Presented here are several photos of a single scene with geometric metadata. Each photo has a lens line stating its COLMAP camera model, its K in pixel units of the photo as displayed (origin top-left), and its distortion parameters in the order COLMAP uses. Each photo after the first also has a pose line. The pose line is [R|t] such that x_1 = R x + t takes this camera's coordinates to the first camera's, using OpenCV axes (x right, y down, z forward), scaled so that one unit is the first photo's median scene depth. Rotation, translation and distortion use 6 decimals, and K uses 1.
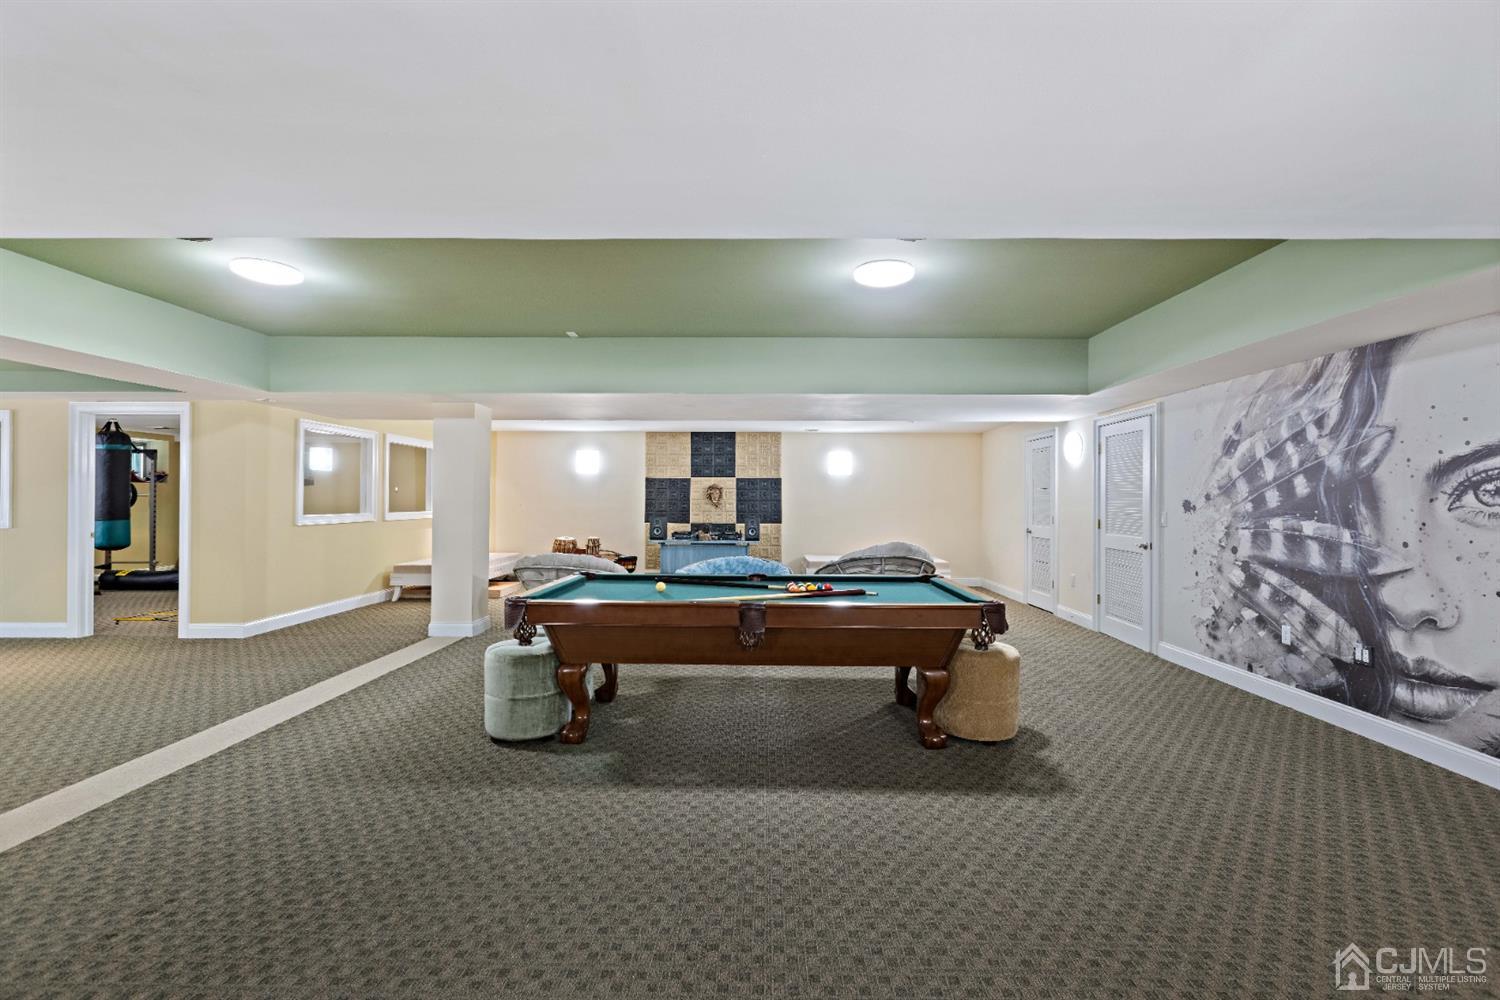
lens RADIAL K [[673.3, 0, 738.6], [0, 673.3, 496.9], [0, 0, 1]] dist [0.006658, -0.000605]
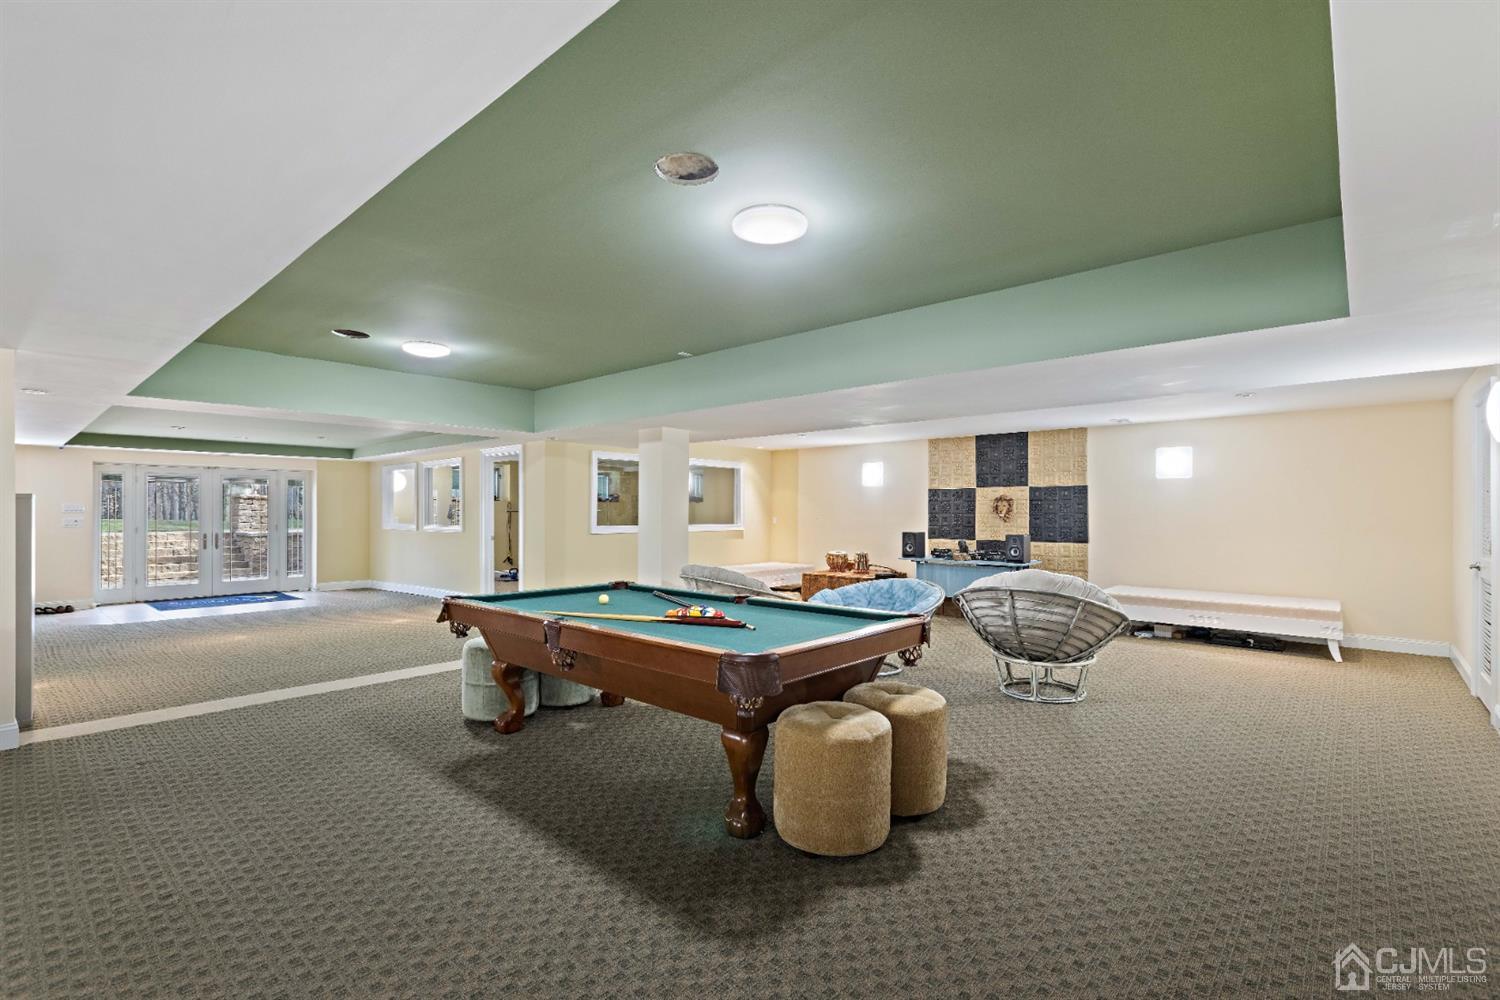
lens RADIAL K [[673.3, 0, 744.2], [0, 673.3, 508.2], [0, 0, 1]] dist [0.006658, -0.000605]
pose [[0.763243, -0.006258, -0.646081, 0.265261], [0.003252, 0.999978, -0.005845, 0.001897], [0.646103, 0.002360, 0.763247, 0.140275]]
